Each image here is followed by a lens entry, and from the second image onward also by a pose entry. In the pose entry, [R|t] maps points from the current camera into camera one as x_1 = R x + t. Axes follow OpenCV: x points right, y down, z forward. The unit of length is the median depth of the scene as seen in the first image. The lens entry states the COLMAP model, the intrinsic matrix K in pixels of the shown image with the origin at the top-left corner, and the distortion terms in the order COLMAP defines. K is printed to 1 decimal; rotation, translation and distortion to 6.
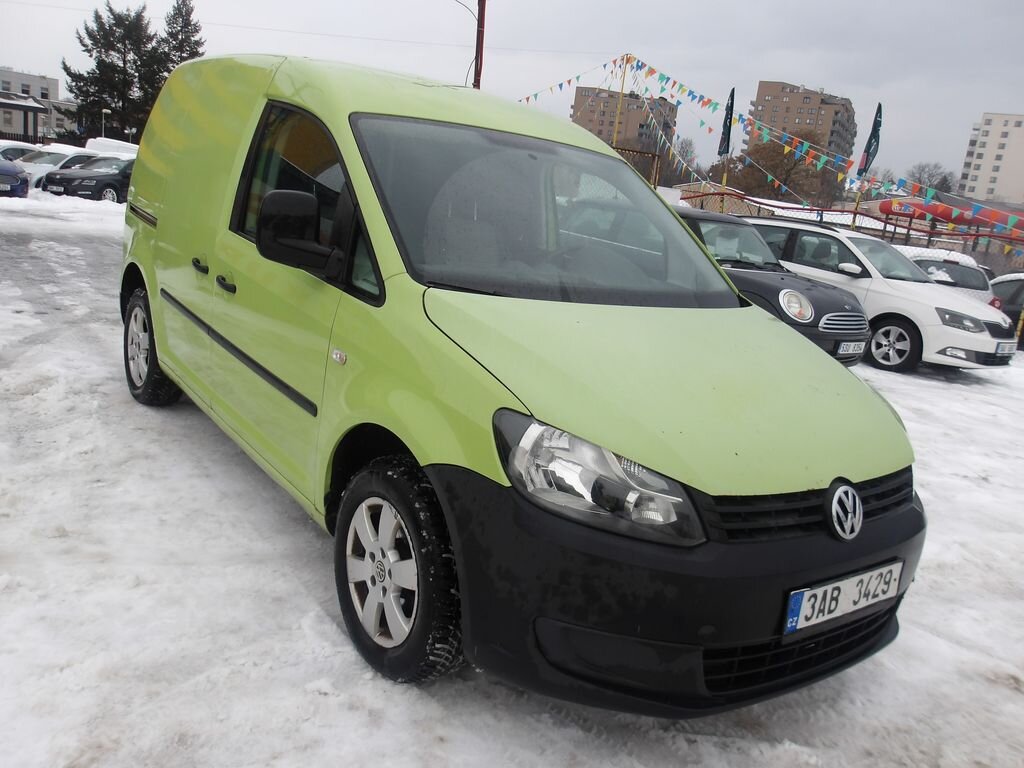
lens RADIAL K [[877.5, 0, 520.4], [0, 877.5, 381.5], [0, 0, 1]] dist [0.011081, -0.000671]
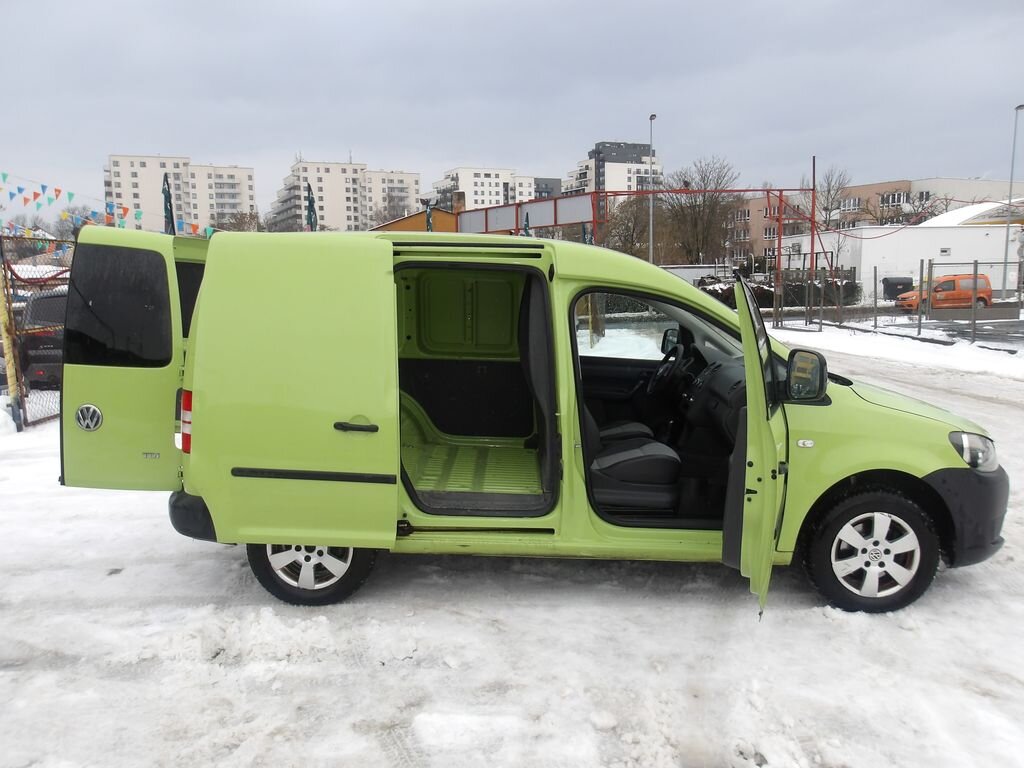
lens RADIAL K [[866.5, 0, 505.7], [0, 866.5, 385.3], [0, 0, 1]] dist [-0.010489, 0.000395]
pose [[0.605396, -0.233922, 0.760773, -1.727271], [0.257223, 0.962047, 0.091120, -0.418235], [-0.753214, 0.140524, 0.642589, 0.414255]]
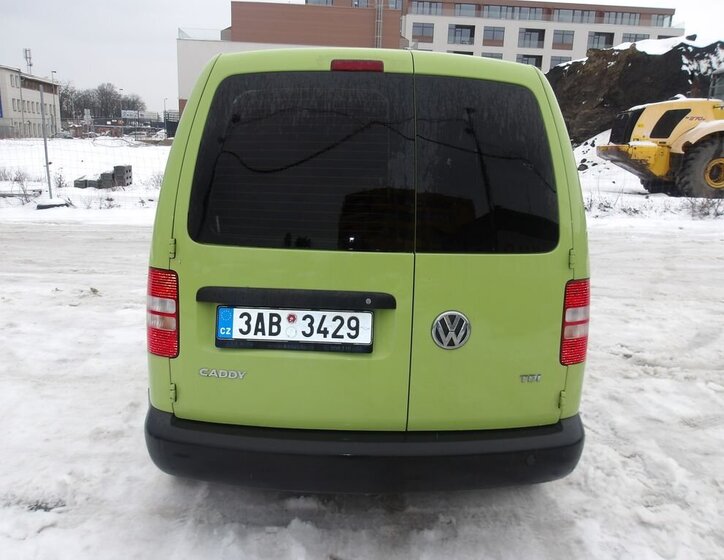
lens RADIAL K [[632.6, 0, 357.9], [0, 632.6, 279.2], [0, 0, 1]] dist [-0.011419, 0.002320]
pose [[-0.807883, -0.269531, 0.524097, -1.047567], [-0.016831, 0.899480, 0.436638, -0.792934], [-0.589102, 0.343932, -0.731211, 2.765414]]
